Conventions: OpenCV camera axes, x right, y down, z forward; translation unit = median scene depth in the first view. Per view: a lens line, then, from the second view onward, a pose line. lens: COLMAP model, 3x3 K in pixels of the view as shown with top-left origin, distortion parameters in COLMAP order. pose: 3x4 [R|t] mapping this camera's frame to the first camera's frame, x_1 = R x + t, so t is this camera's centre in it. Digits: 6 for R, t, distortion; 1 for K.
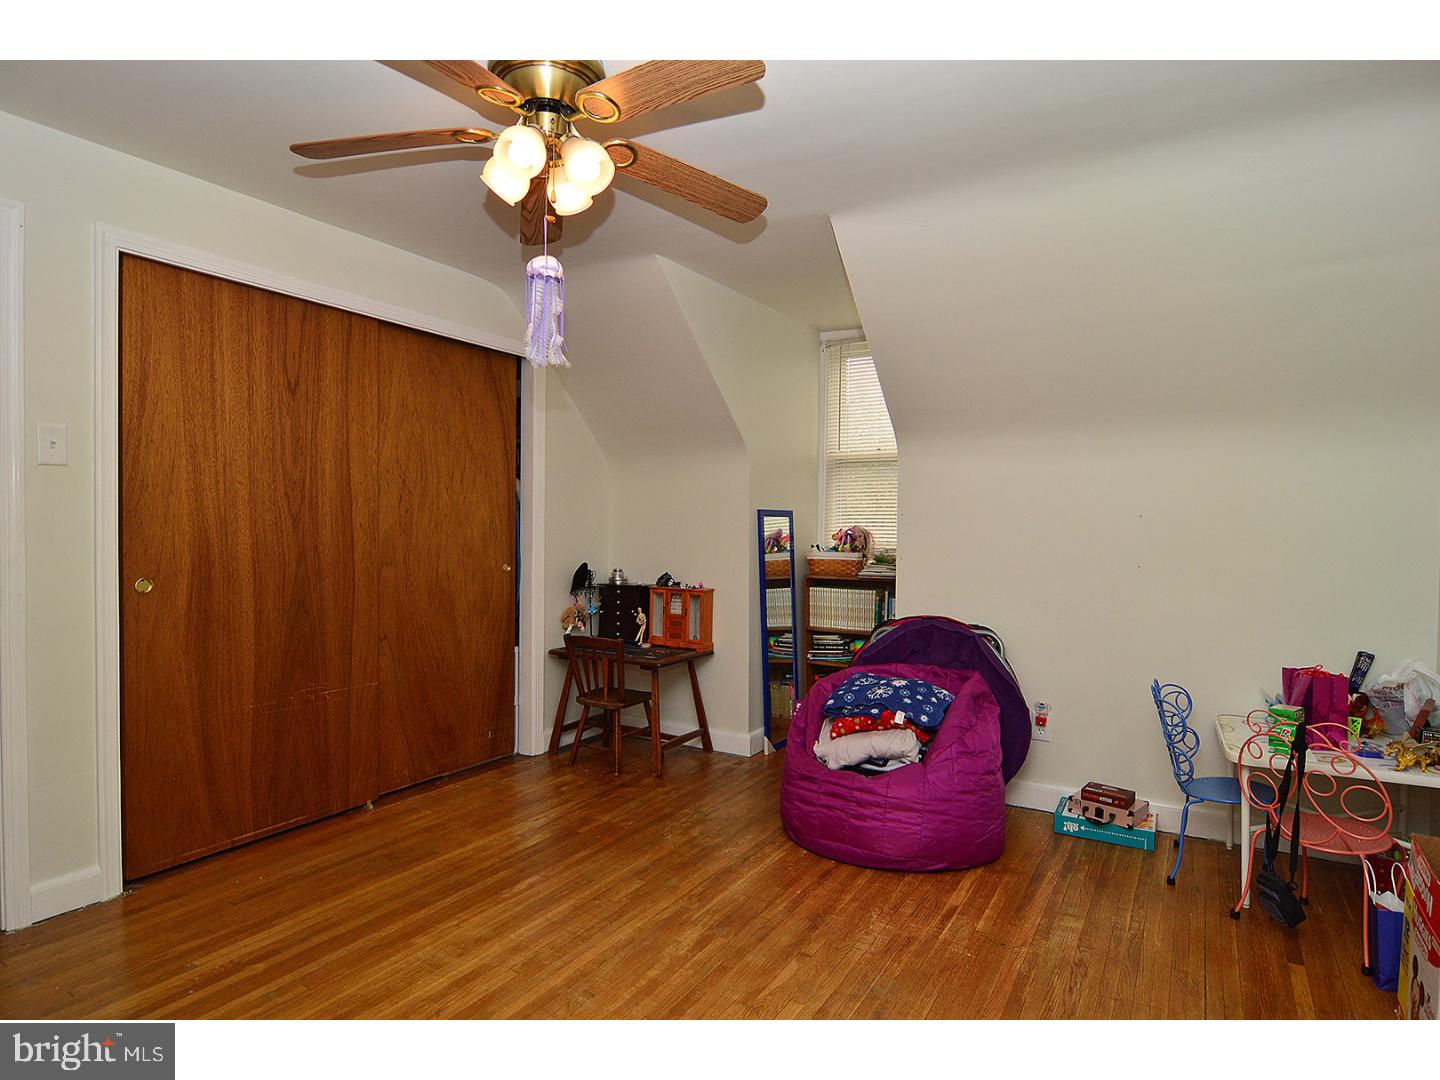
lens RADIAL K [[782.6, 0, 719.8], [0, 782.6, 536.8], [0, 0, 1]] dist [-0.020547, -0.000041]
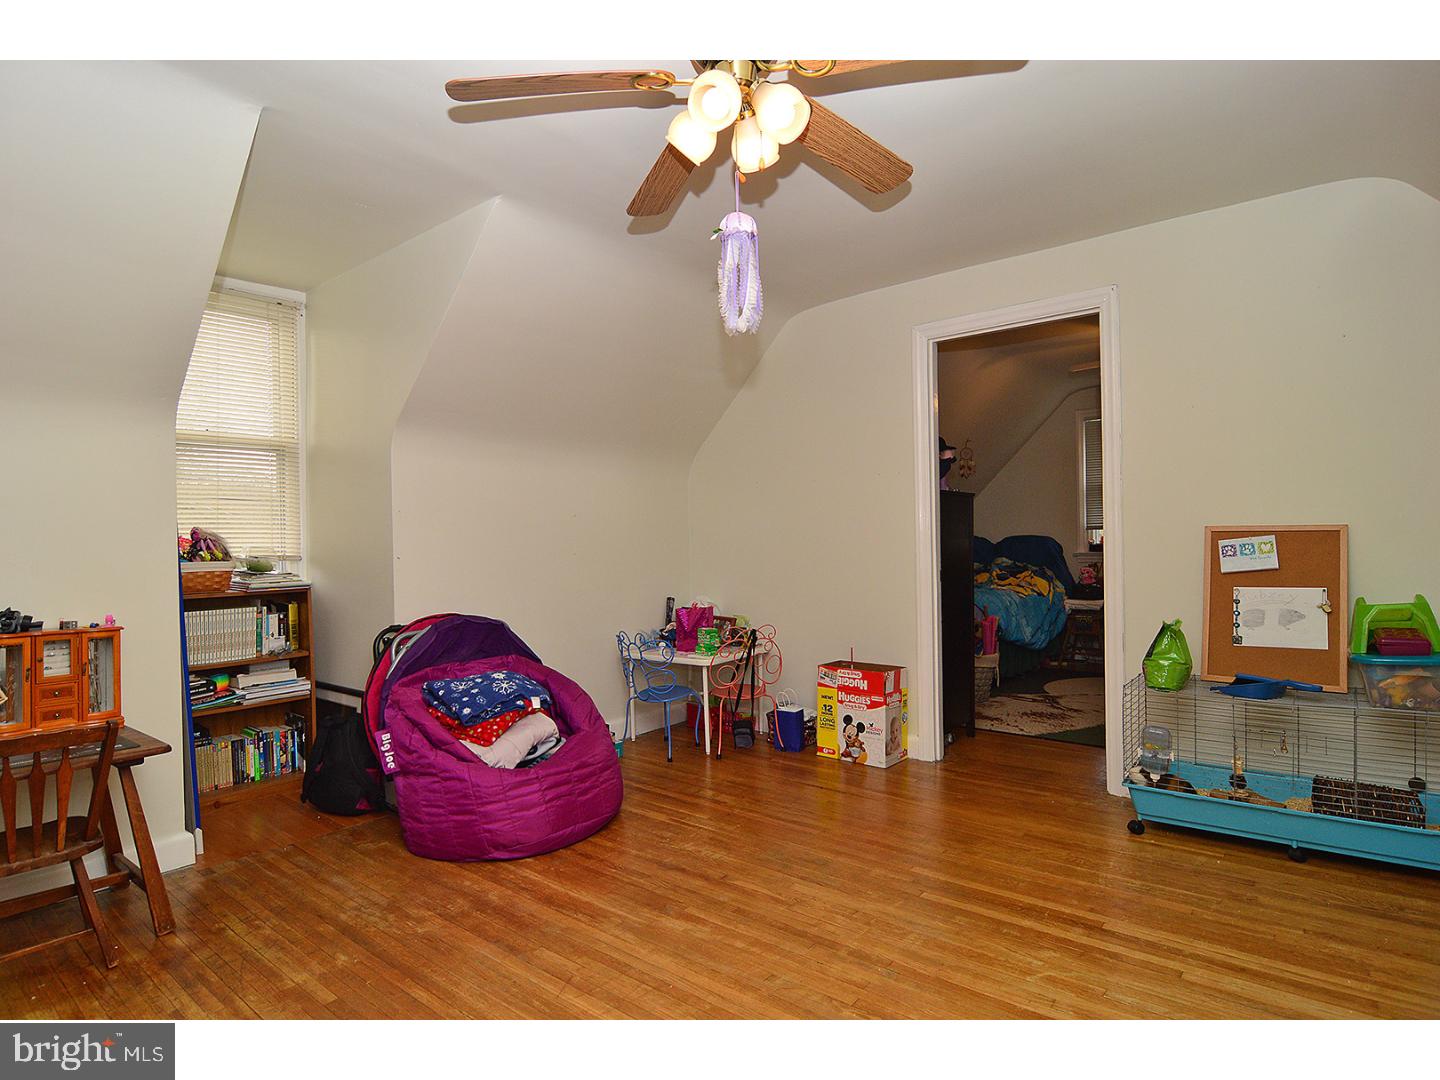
lens RADIAL K [[782.6, 0, 713.6], [0, 782.6, 542.0], [0, 0, 1]] dist [-0.020547, -0.000041]
pose [[0.123764, -0.009609, 0.992265, -0.843736], [0.029257, 0.999554, 0.006030, 0.018014], [-0.991880, 0.028284, 0.123990, 0.681114]]
